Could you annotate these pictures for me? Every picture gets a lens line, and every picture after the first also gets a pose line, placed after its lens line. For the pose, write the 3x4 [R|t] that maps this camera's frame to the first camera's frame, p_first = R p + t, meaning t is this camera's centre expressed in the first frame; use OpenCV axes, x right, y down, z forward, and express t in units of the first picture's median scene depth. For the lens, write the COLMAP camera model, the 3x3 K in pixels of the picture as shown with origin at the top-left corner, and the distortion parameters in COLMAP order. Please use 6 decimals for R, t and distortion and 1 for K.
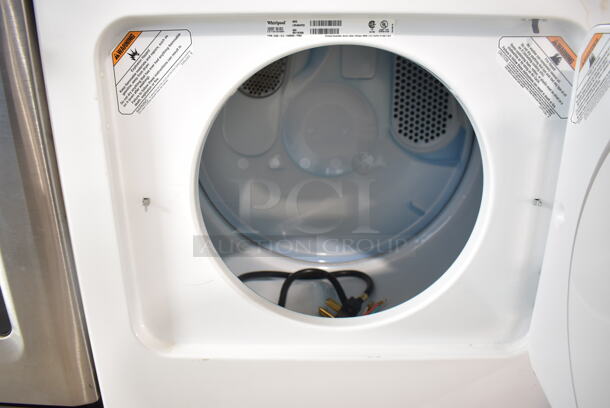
lens RADIAL K [[471.4, 0, 305.0], [0, 471.4, 204.0], [0, 0, 1]] dist [-0.098662, 0.013082]
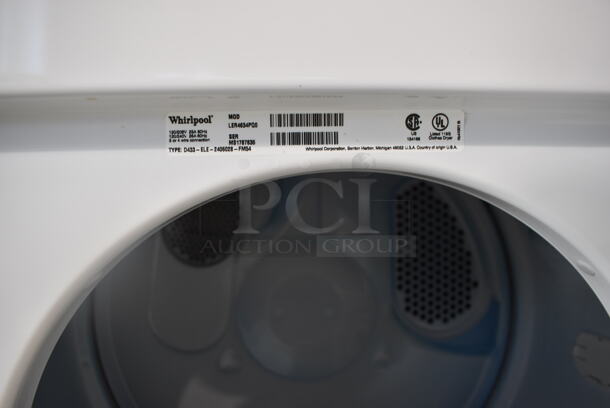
lens RADIAL K [[471.4, 0, 305.0], [0, 471.4, 204.0], [0, 0, 1]] dist [-0.098662, 0.013082]
pose [[0.997699, -0.012831, 0.066578, 0.012751], [0.033298, 0.948086, -0.316266, -0.173928], [-0.059064, 0.317755, 0.946332, 0.596752]]
